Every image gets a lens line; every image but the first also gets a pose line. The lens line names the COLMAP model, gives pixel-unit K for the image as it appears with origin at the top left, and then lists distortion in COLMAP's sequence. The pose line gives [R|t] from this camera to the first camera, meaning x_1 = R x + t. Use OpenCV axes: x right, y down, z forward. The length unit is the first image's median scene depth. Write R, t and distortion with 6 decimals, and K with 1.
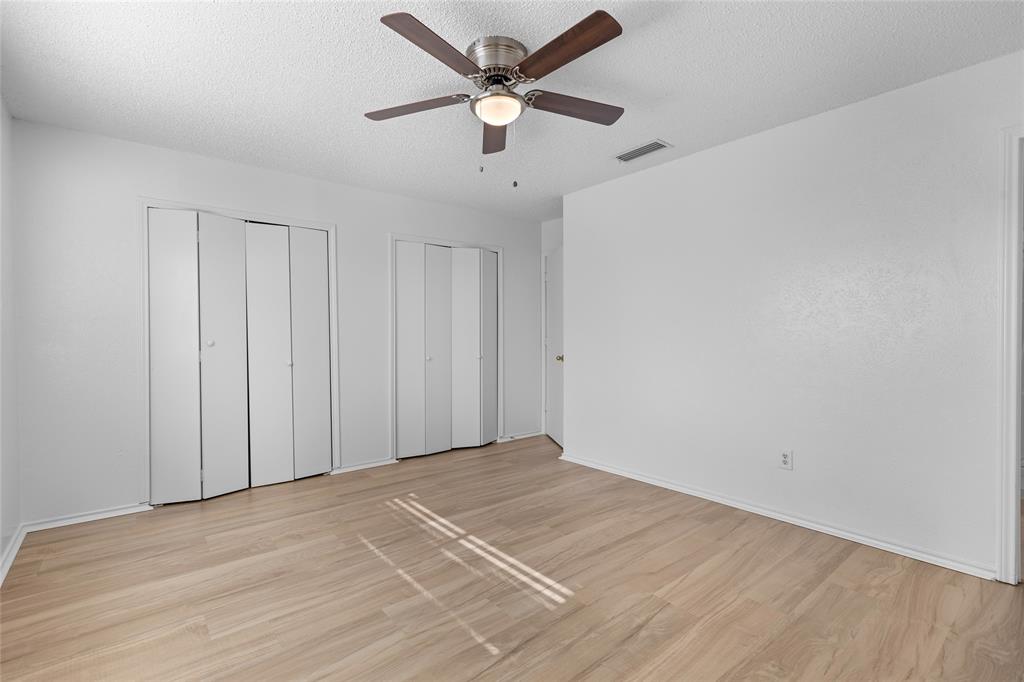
lens RADIAL K [[461.8, 0, 505.0], [0, 461.8, 346.6], [0, 0, 1]] dist [-0.001950, -0.000600]
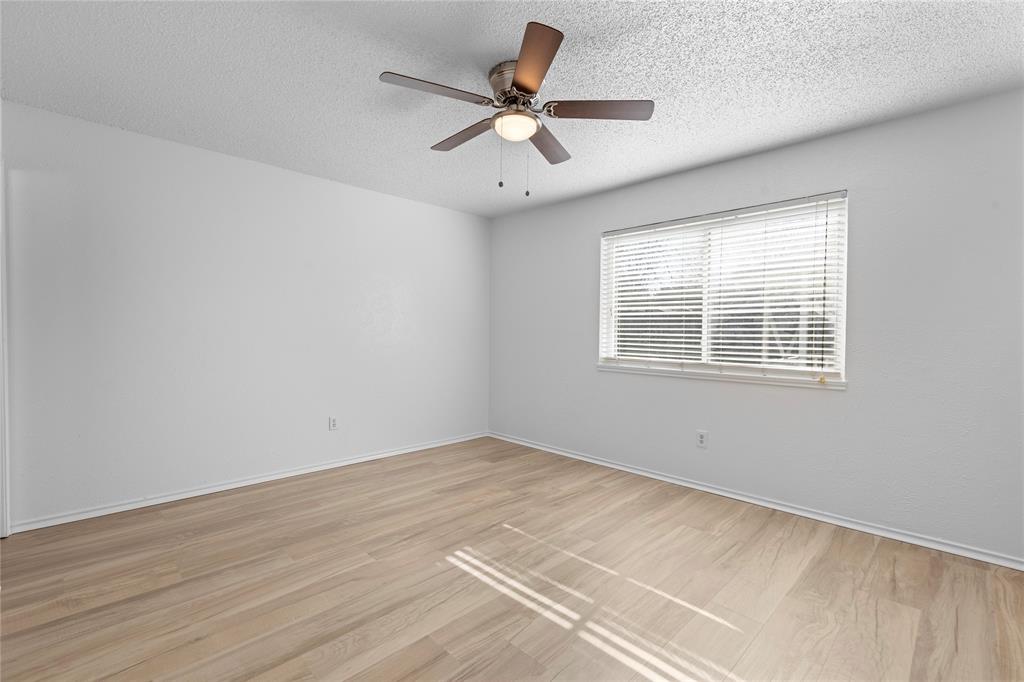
lens RADIAL K [[454.3, 0, 513.5], [0, 454.3, 342.9], [0, 0, 1]] dist [-0.018112, -0.000044]
pose [[-0.994302, -0.005659, -0.106445, 0.085122], [-0.010632, 0.998875, 0.046211, -0.045563], [0.106064, 0.047080, -0.993244, 1.743820]]
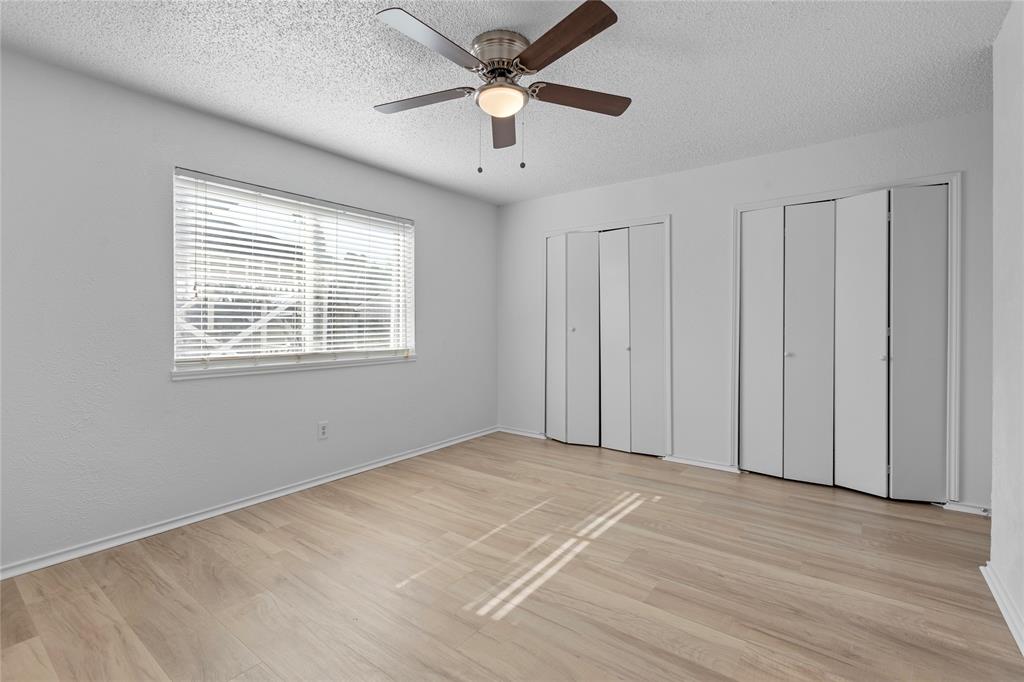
lens RADIAL K [[461.0, 0, 517.2], [0, 461.0, 331.1], [0, 0, 1]] dist [0.000766, -0.000652]
pose [[0.254692, 0.019788, -0.966820, 0.822721], [-0.023023, 0.999631, 0.014394, -0.023119], [0.966748, 0.018593, 0.255053, 0.658721]]
